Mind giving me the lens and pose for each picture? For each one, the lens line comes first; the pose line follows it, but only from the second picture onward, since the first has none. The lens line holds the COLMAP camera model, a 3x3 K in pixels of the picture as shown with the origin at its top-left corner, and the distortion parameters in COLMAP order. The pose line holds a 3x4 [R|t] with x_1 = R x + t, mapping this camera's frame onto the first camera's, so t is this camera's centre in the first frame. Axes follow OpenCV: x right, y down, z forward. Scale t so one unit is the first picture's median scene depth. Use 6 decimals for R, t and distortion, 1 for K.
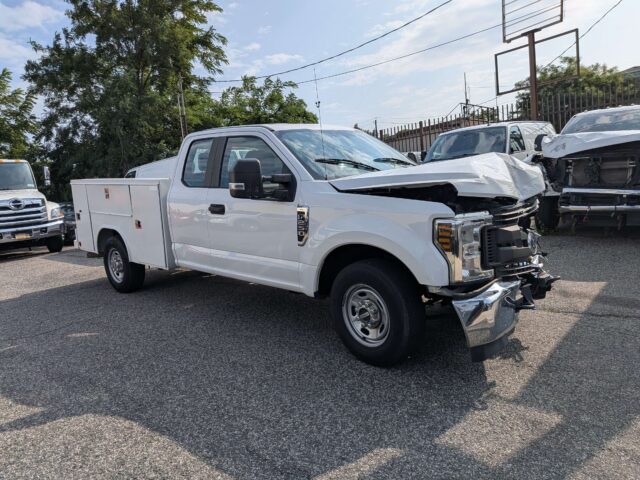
lens RADIAL K [[486.1, 0, 320.0], [0, 486.1, 240.0], [0, 0, 1]] dist [0.065733, -0.113756]
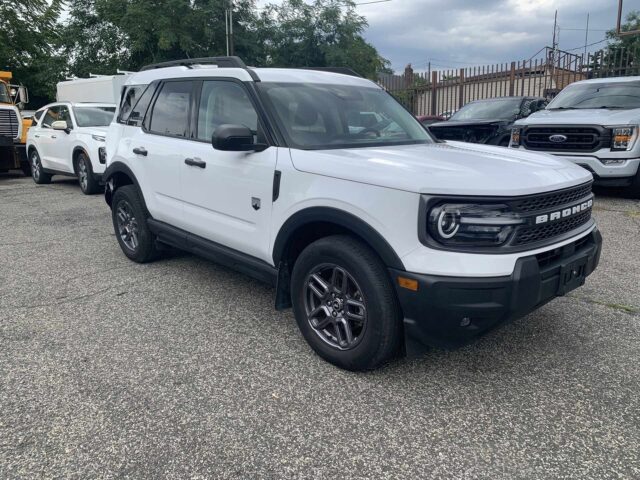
lens RADIAL K [[486.1, 0, 320.0], [0, 486.1, 240.0], [0, 0, 1]] dist [0.065733, -0.113756]
pose [[0.995561, 0.090633, -0.025363, -0.057497], [-0.087368, 0.990195, 0.108995, -0.002424], [0.034993, -0.106295, 0.993719, 0.092559]]
